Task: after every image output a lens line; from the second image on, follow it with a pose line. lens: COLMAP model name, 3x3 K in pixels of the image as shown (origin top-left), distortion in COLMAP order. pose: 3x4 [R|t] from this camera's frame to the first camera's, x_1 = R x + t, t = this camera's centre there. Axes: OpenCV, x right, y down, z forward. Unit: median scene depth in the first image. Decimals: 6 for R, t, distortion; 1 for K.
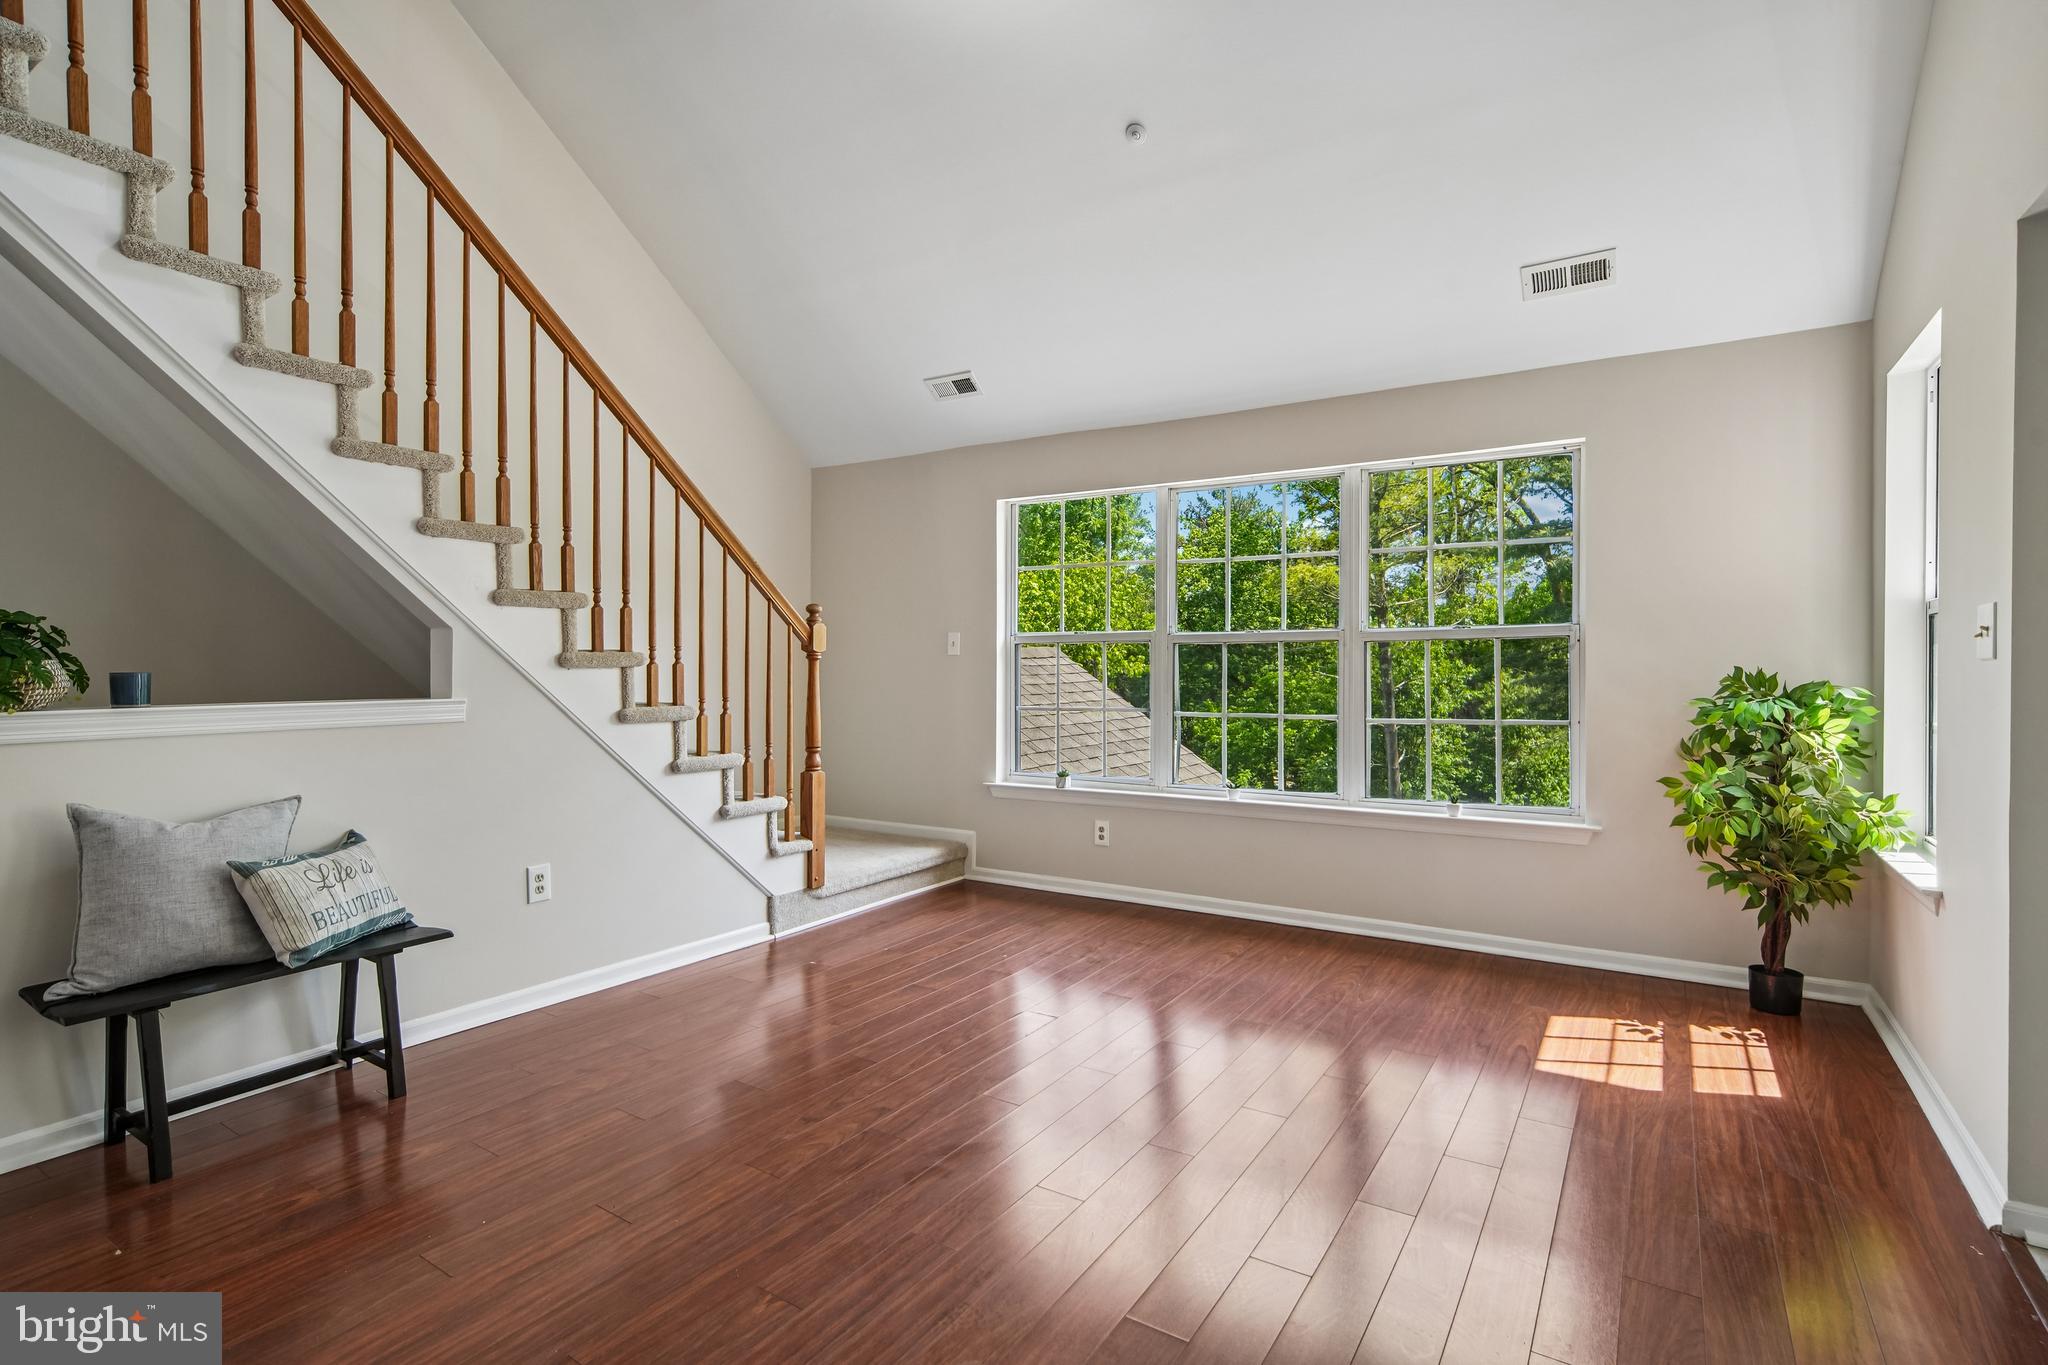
lens RADIAL K [[991.0, 0, 1024.0], [0, 991.0, 682.5], [0, 0, 1]] dist [-0.004118, 0.000412]
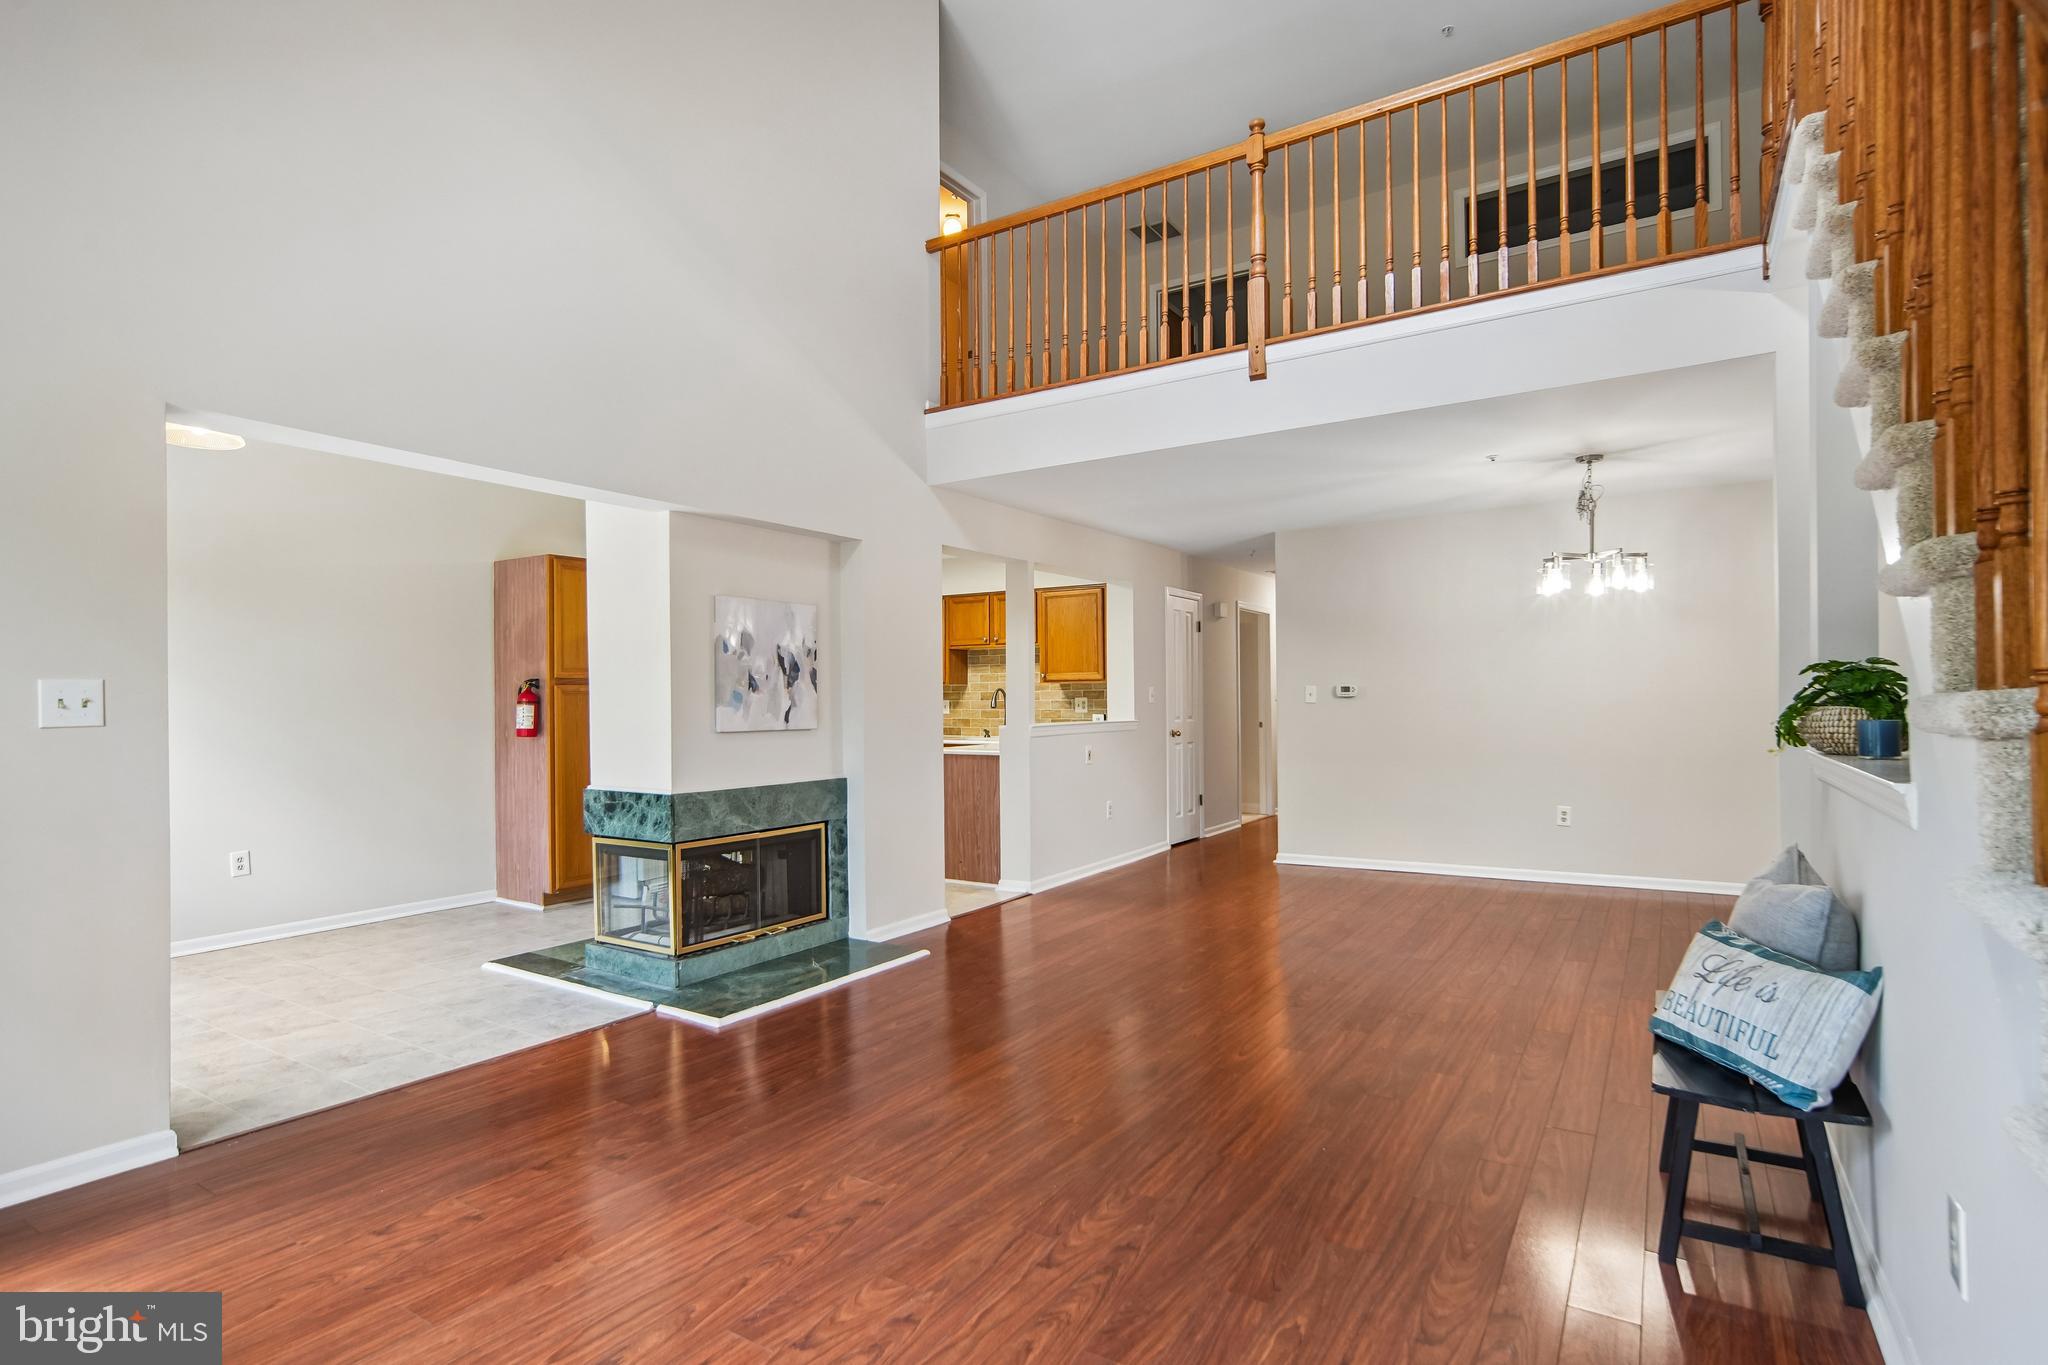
lens RADIAL K [[1010.3, 0, 1018.5], [0, 1010.3, 690.1], [0, 0, 1]] dist [-0.008942, 0.000367]
pose [[-0.999890, 0.013494, -0.006233, -0.093062], [0.013449, 0.999883, 0.007245, -0.040052], [0.006330, 0.007160, -0.999954, 1.425147]]
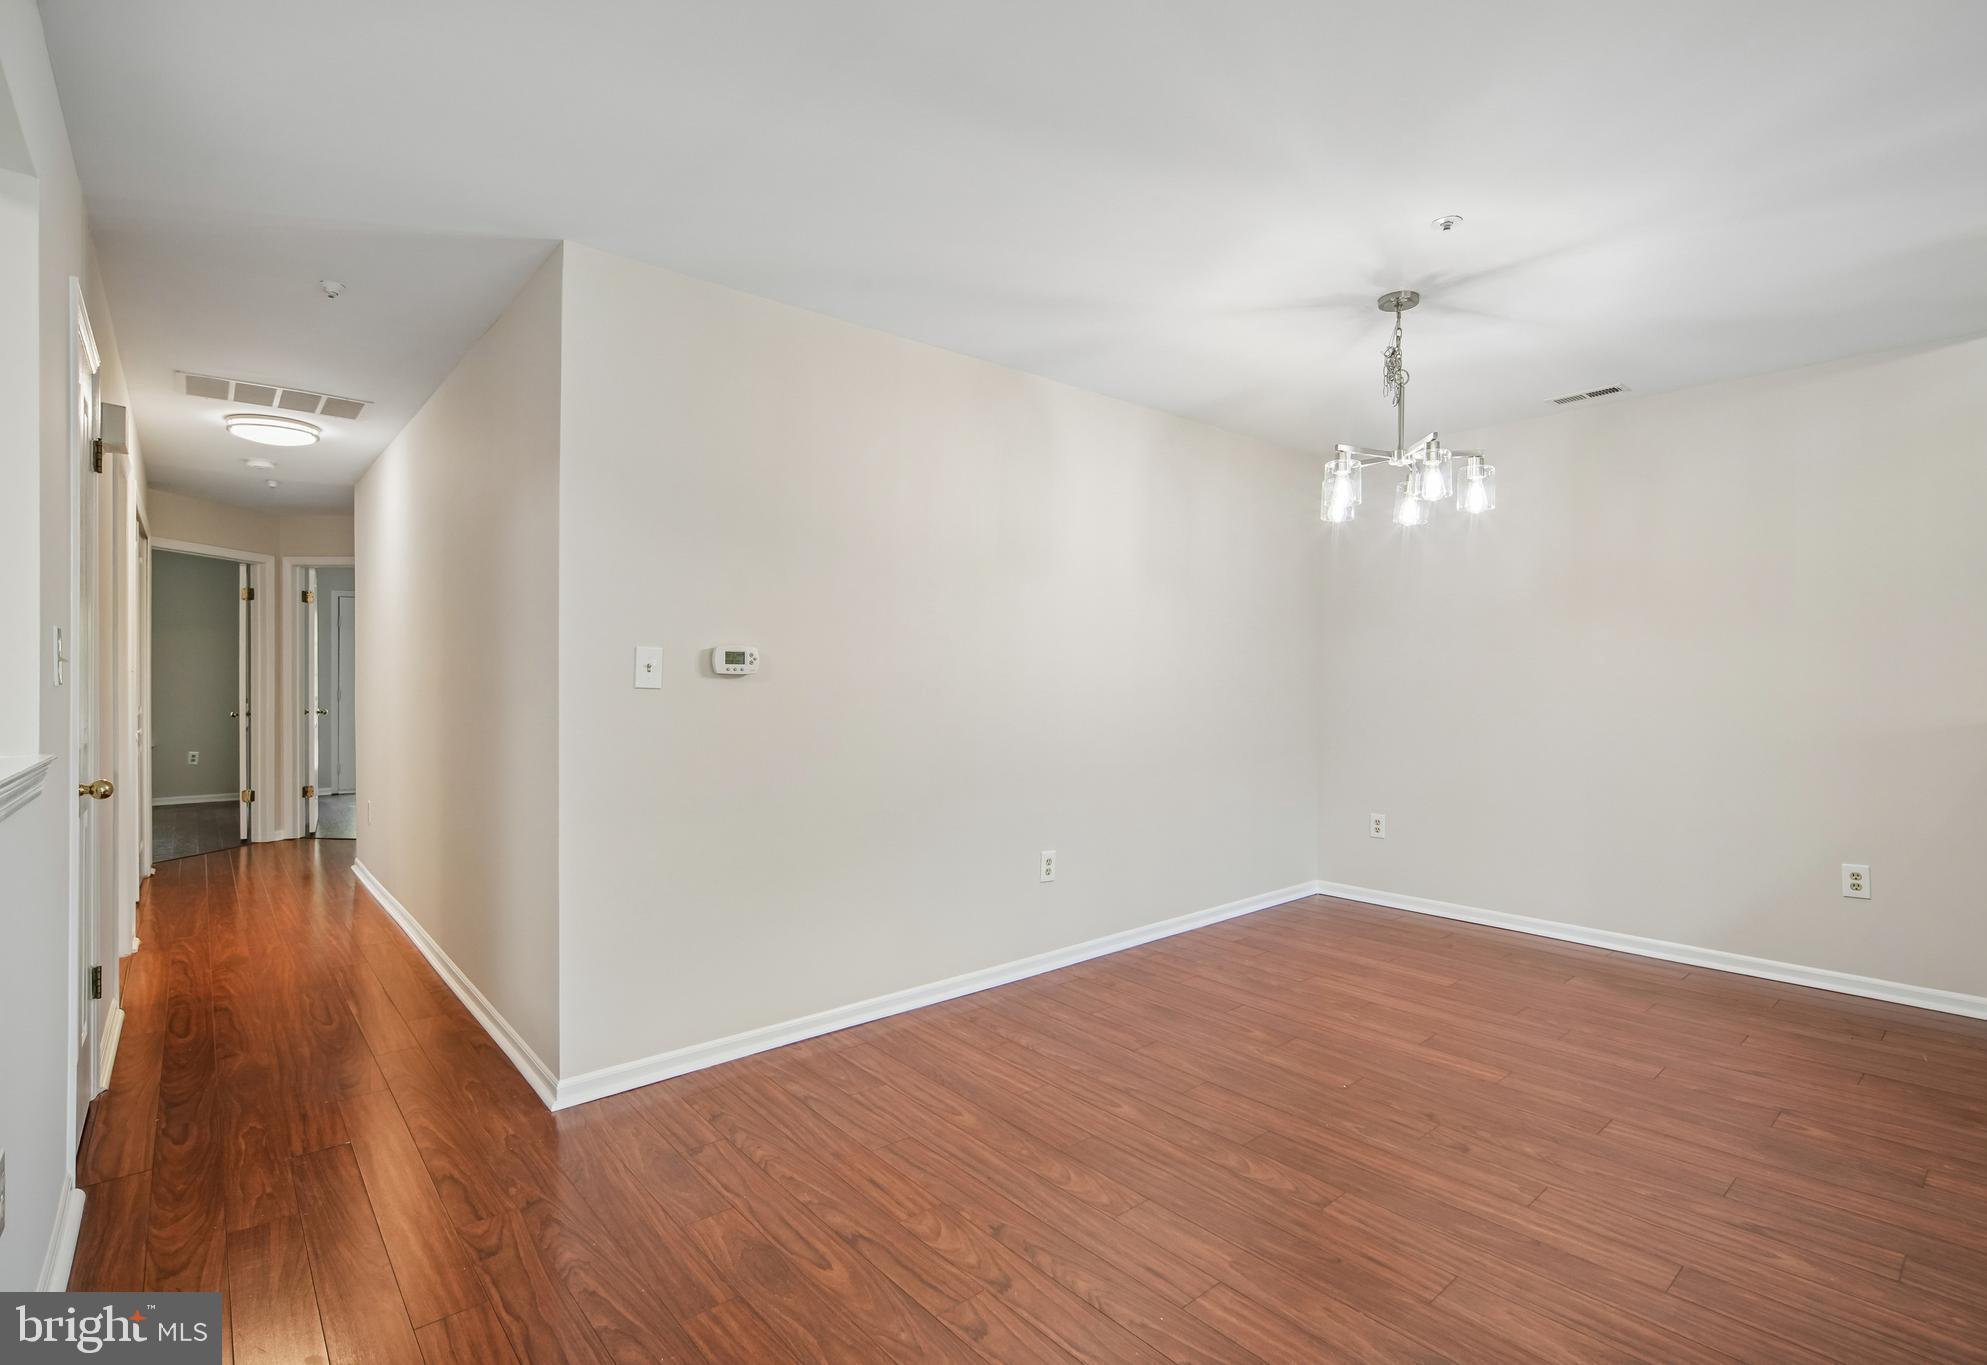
lens RADIAL K [[945.0, 0, 1025.5], [0, 945.0, 681.2], [0, 0, 1]] dist [-0.010890, 0.000222]
pose [[-0.255124, -0.000909, -0.966908, -0.008305], [-0.018293, 0.999825, 0.003887, -0.004143], [0.966735, 0.018679, -0.255096, -0.213030]]
